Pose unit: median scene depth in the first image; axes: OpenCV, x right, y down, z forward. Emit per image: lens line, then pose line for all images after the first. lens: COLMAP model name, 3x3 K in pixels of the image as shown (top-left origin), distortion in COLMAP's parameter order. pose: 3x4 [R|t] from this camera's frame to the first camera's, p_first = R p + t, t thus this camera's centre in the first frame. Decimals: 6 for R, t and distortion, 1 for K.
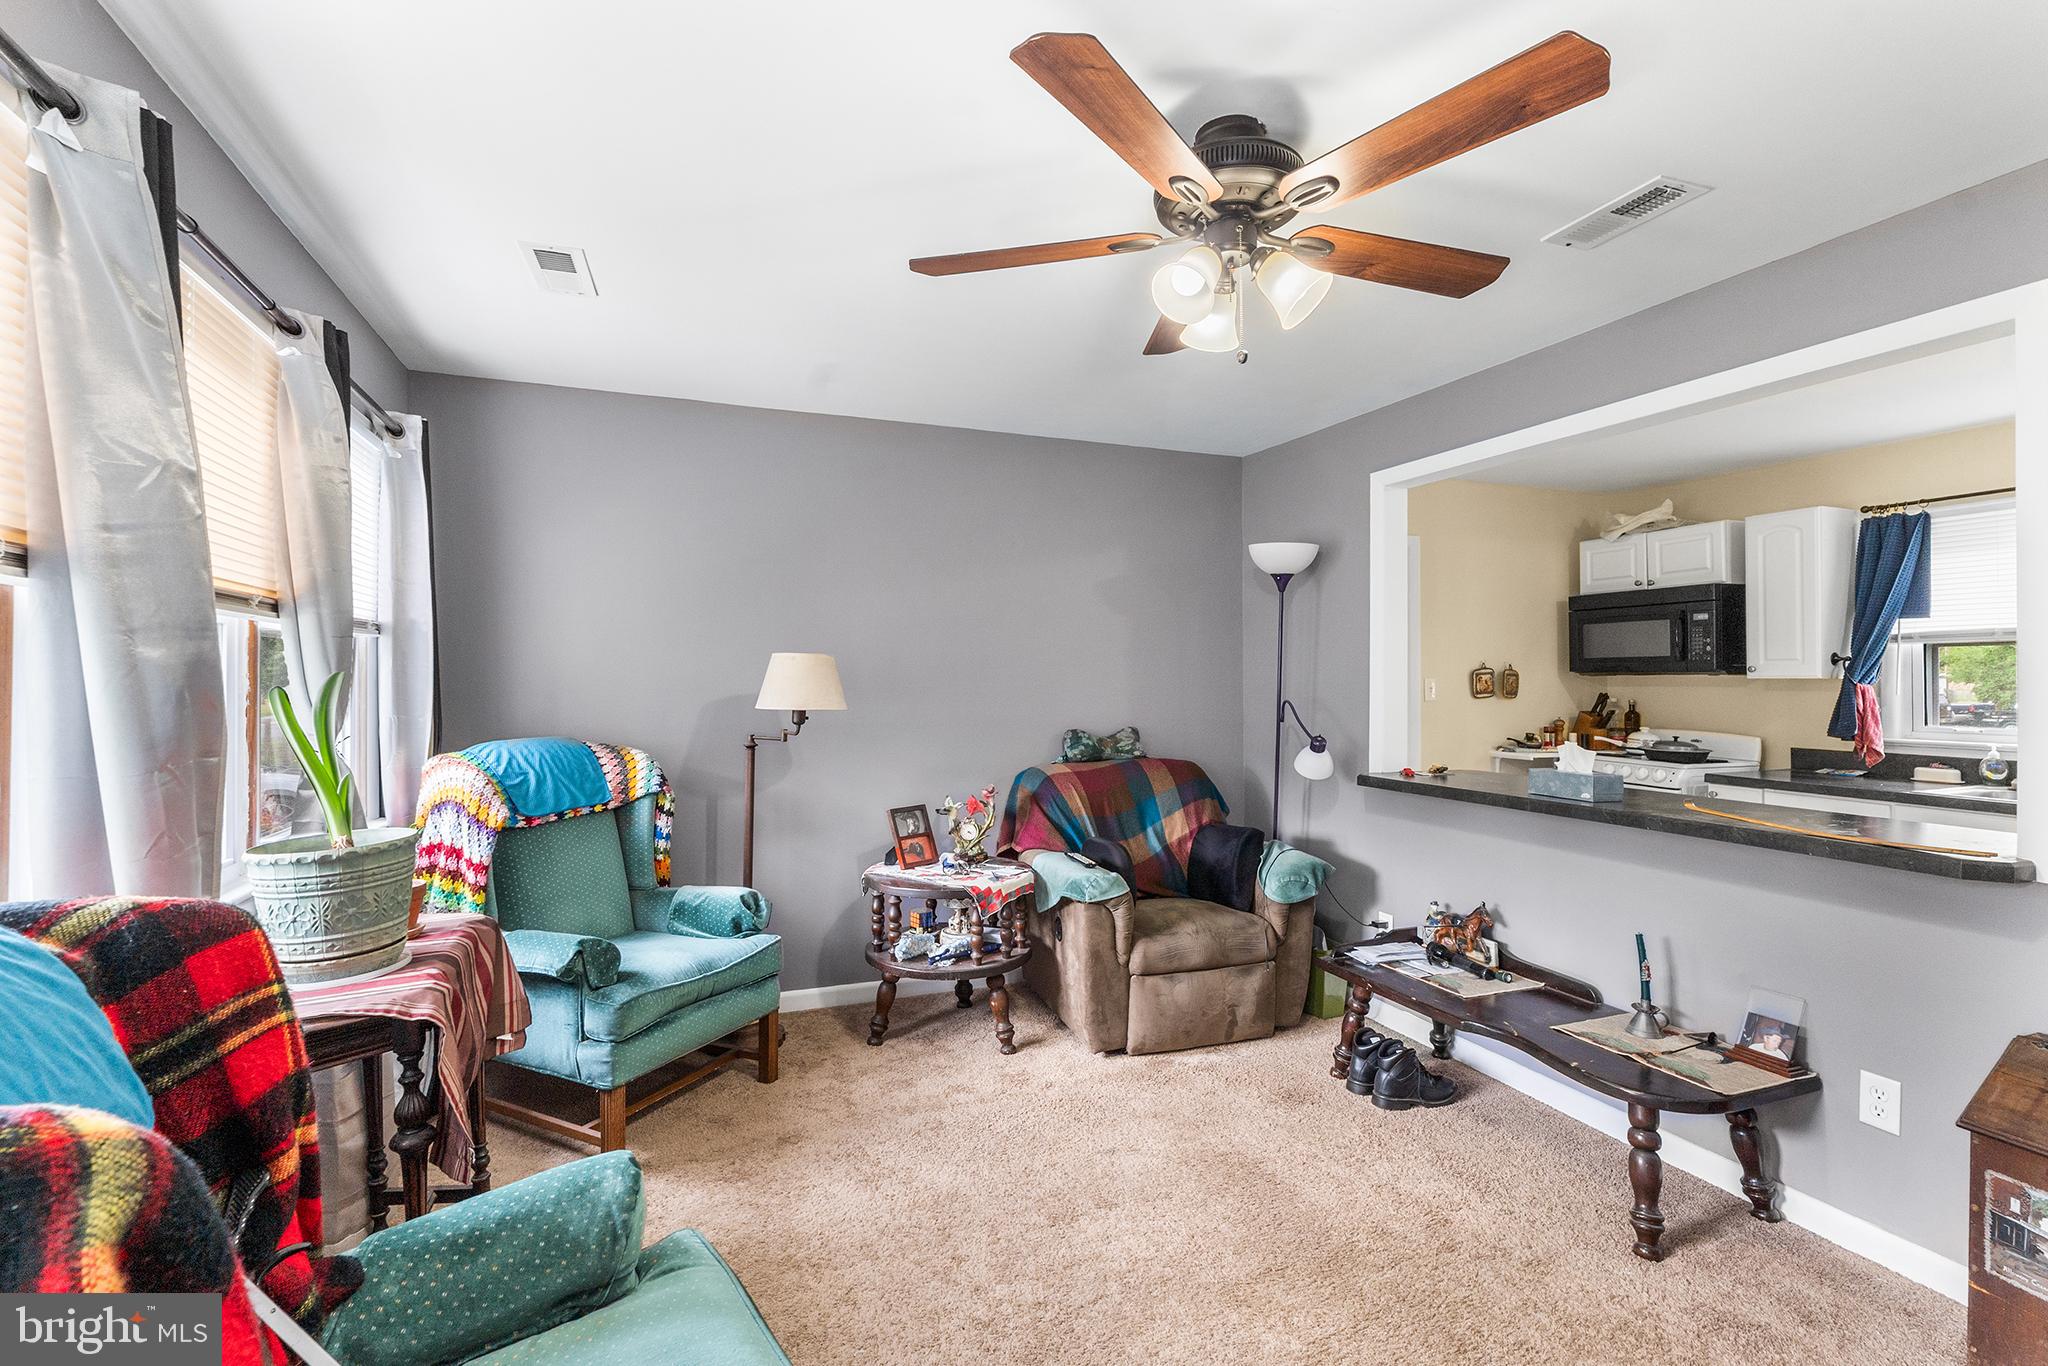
lens RADIAL K [[935.8, 0, 1019.4], [0, 935.8, 668.9], [0, 0, 1]] dist [-0.008372, 0.002157]
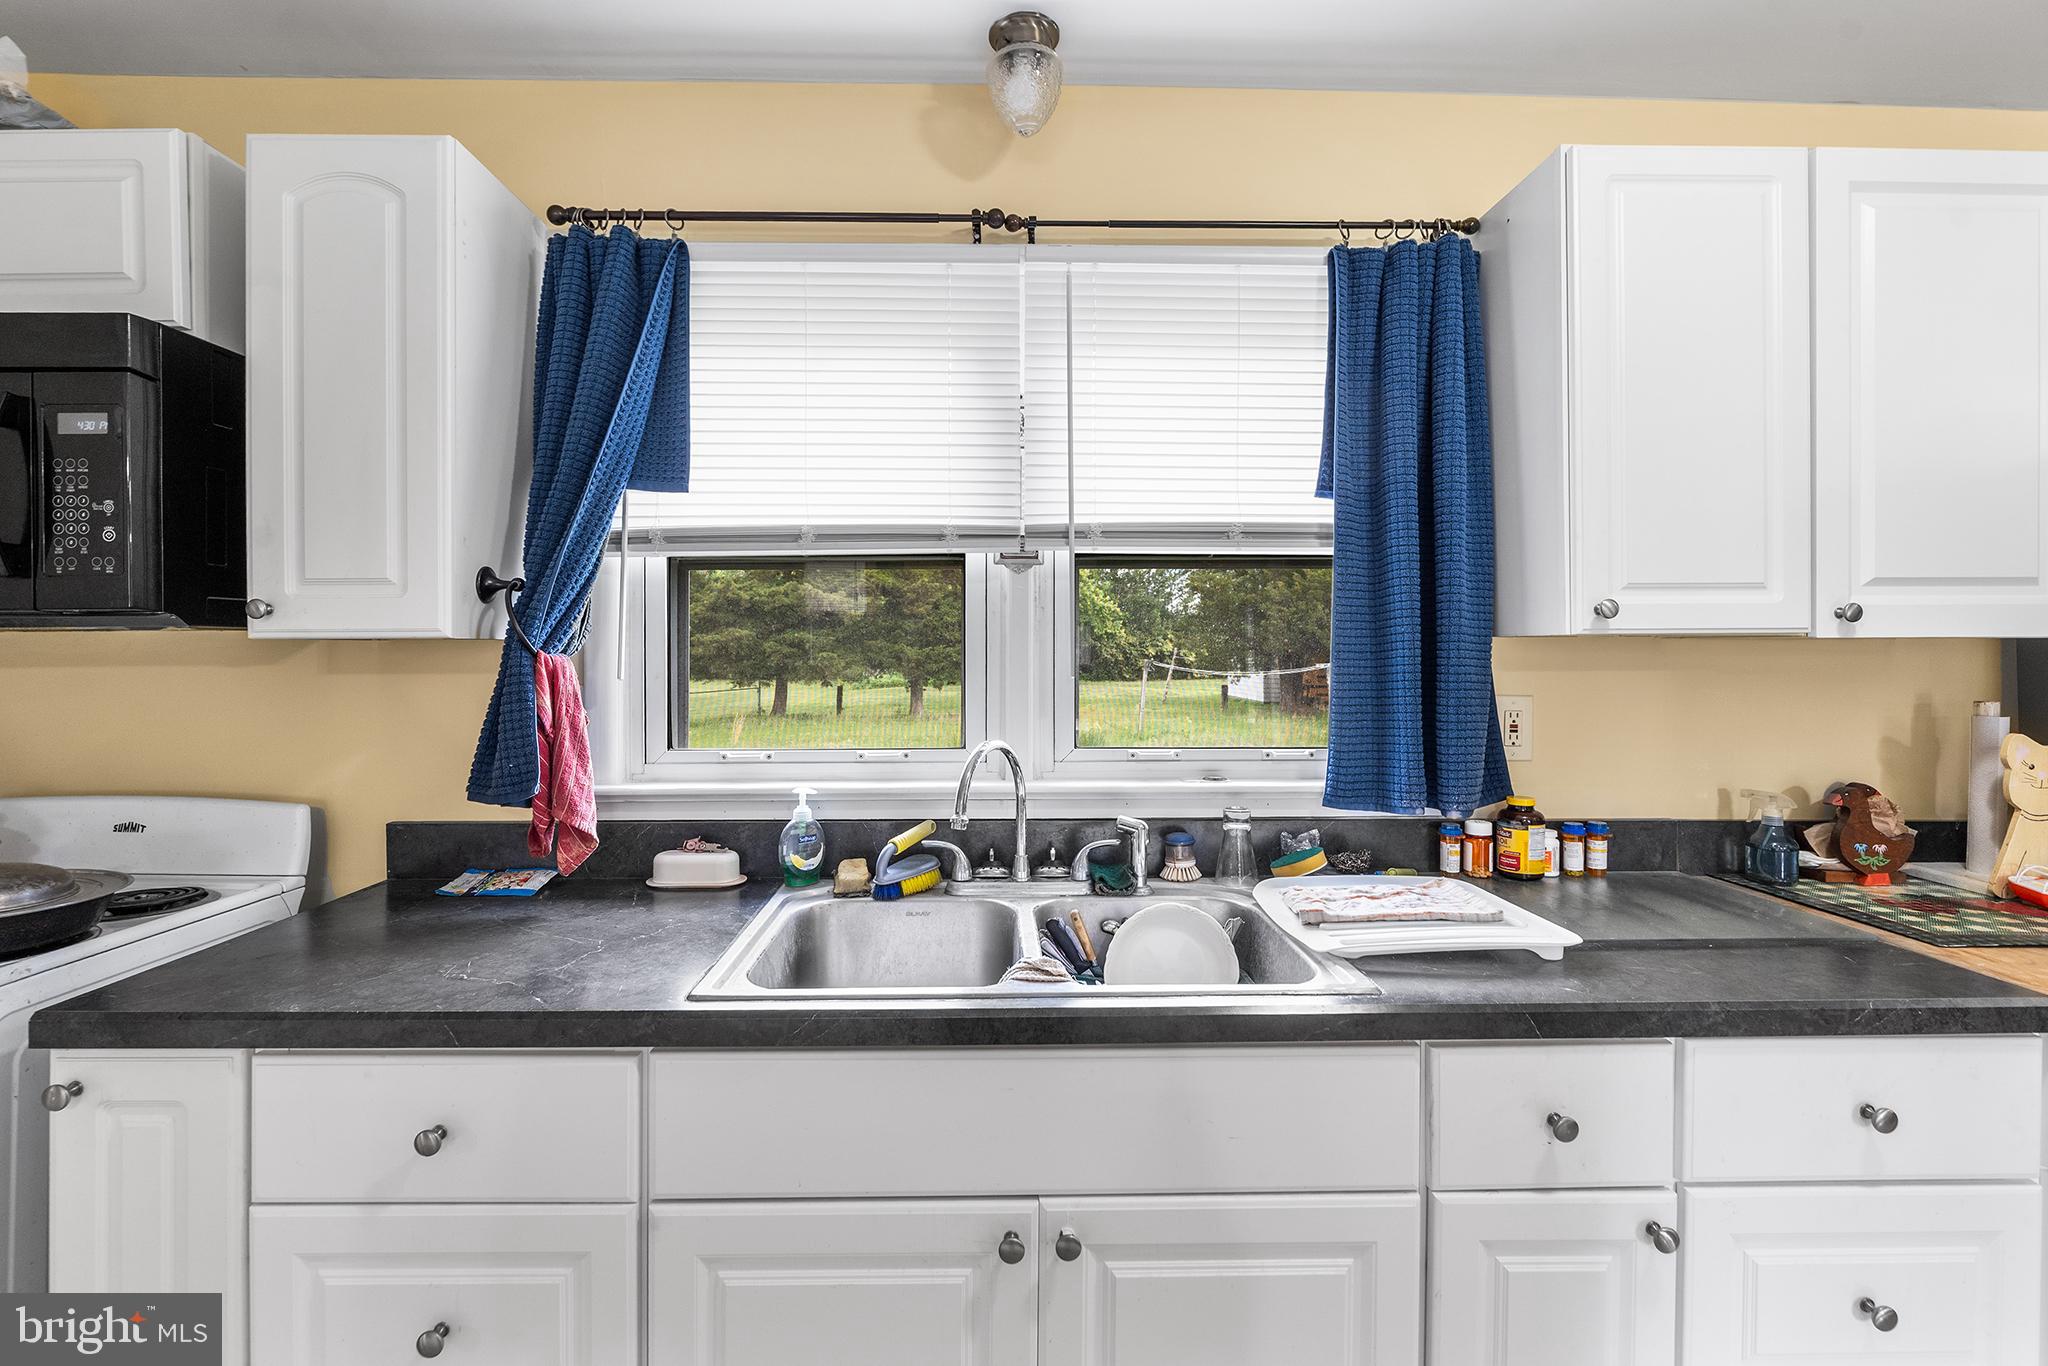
lens RADIAL K [[935.8, 0, 1017.0], [0, 935.8, 646.3], [0, 0, 1]] dist [-0.008372, 0.002157]
pose [[0.332097, -0.001244, 0.943244, 0.606770], [-0.006976, 0.999969, 0.003775, 0.010532], [-0.943219, -0.007834, 0.332078, 0.690210]]
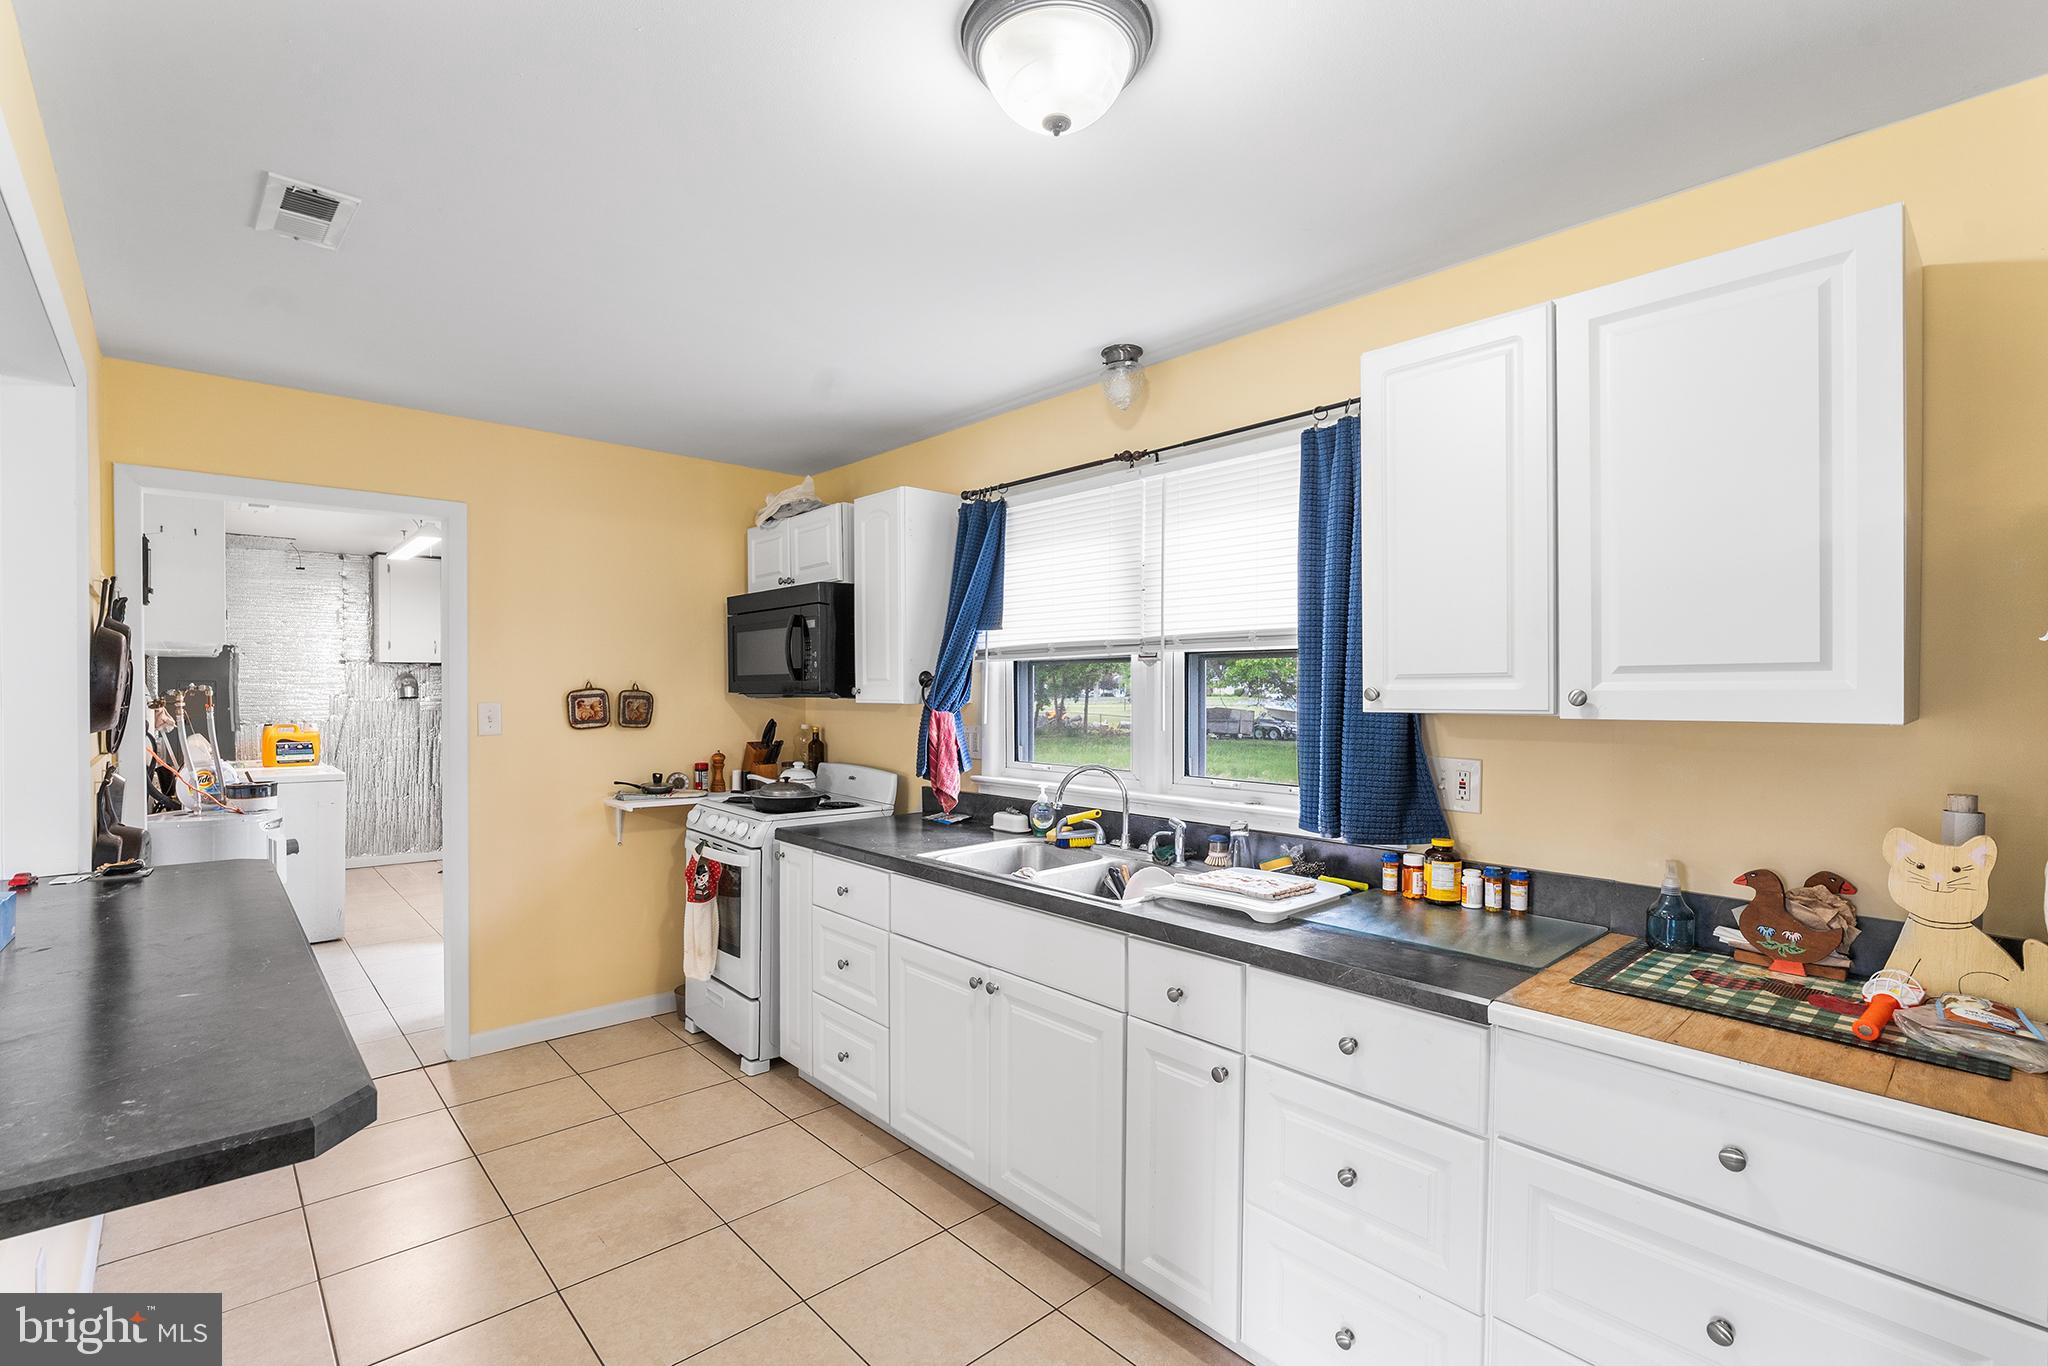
lens RADIAL K [[935.8, 0, 1022.3], [0, 935.8, 694.1], [0, 0, 1]] dist [-0.008372, 0.002157]
pose [[0.932351, -0.005315, 0.361517, 0.667948], [-0.000656, 0.999865, 0.016392, -0.011145], [-0.361555, -0.015521, 0.932222, 0.221858]]
